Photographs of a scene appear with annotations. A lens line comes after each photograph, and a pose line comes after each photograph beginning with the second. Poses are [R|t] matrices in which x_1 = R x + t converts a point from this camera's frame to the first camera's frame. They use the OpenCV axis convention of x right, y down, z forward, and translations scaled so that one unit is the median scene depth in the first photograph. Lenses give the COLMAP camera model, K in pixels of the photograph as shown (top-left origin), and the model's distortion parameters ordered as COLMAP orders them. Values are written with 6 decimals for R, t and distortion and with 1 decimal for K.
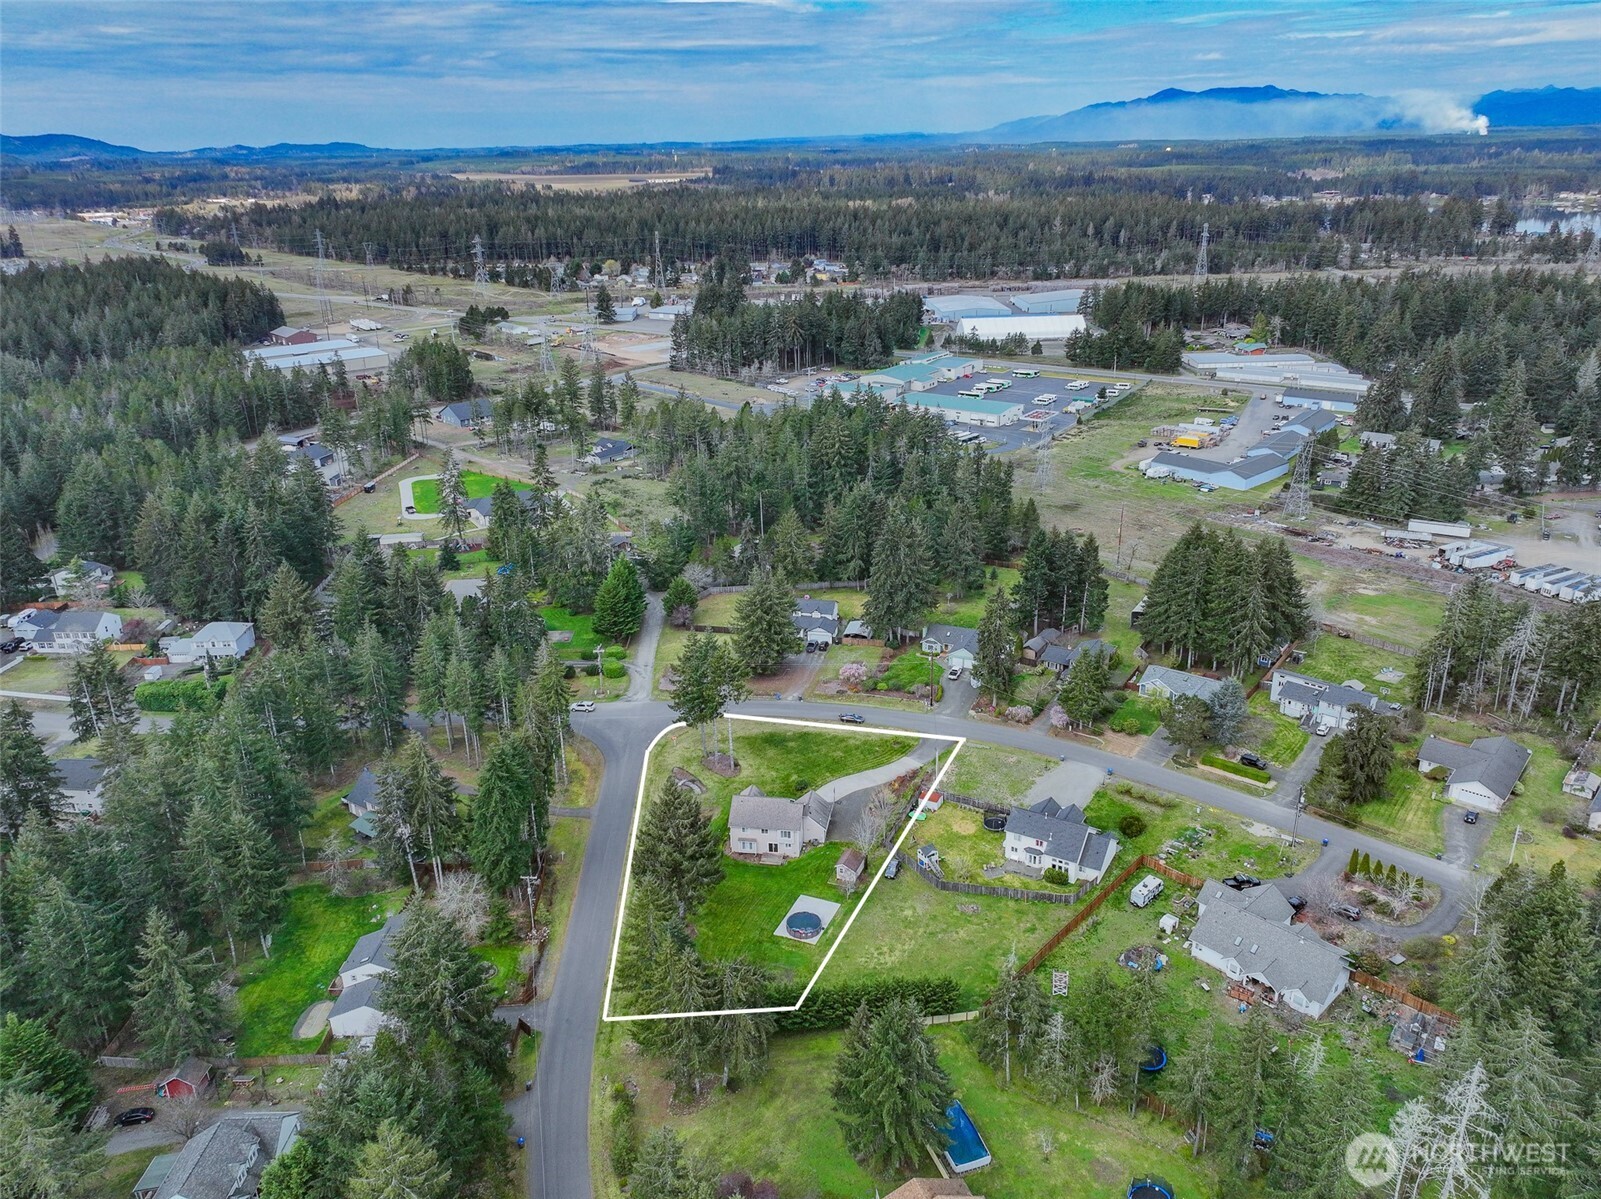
lens RADIAL K [[1160.1, 0, 800.4], [0, 1160.1, 599.8], [0, 0, 1]] dist [0.003814, 0.006903]
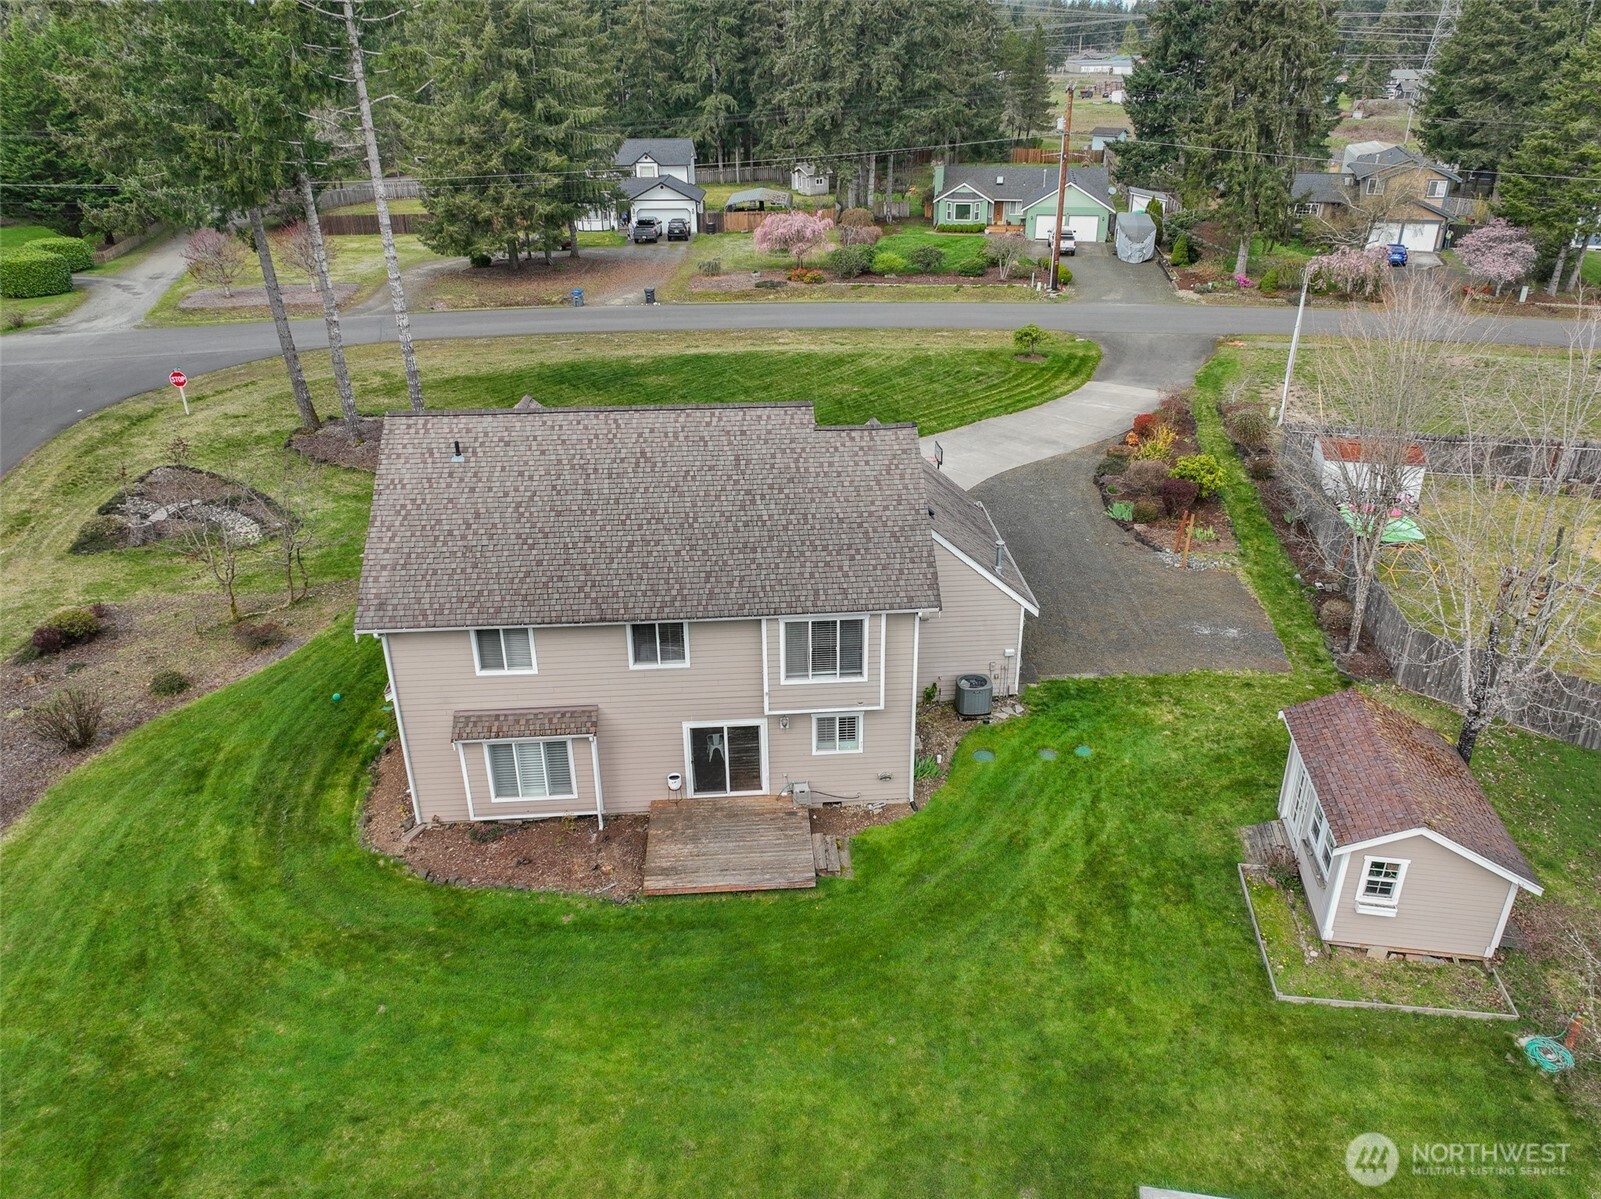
lens RADIAL K [[1160.1, 0, 799.7], [0, 1160.1, 600.2], [0, 0, 1]] dist [0.003814, 0.006903]
pose [[0.975044, -0.091320, 0.202361, -0.040762], [0.076401, 0.993833, 0.080364, 0.184224], [-0.208452, -0.062898, 0.976008, 0.864063]]
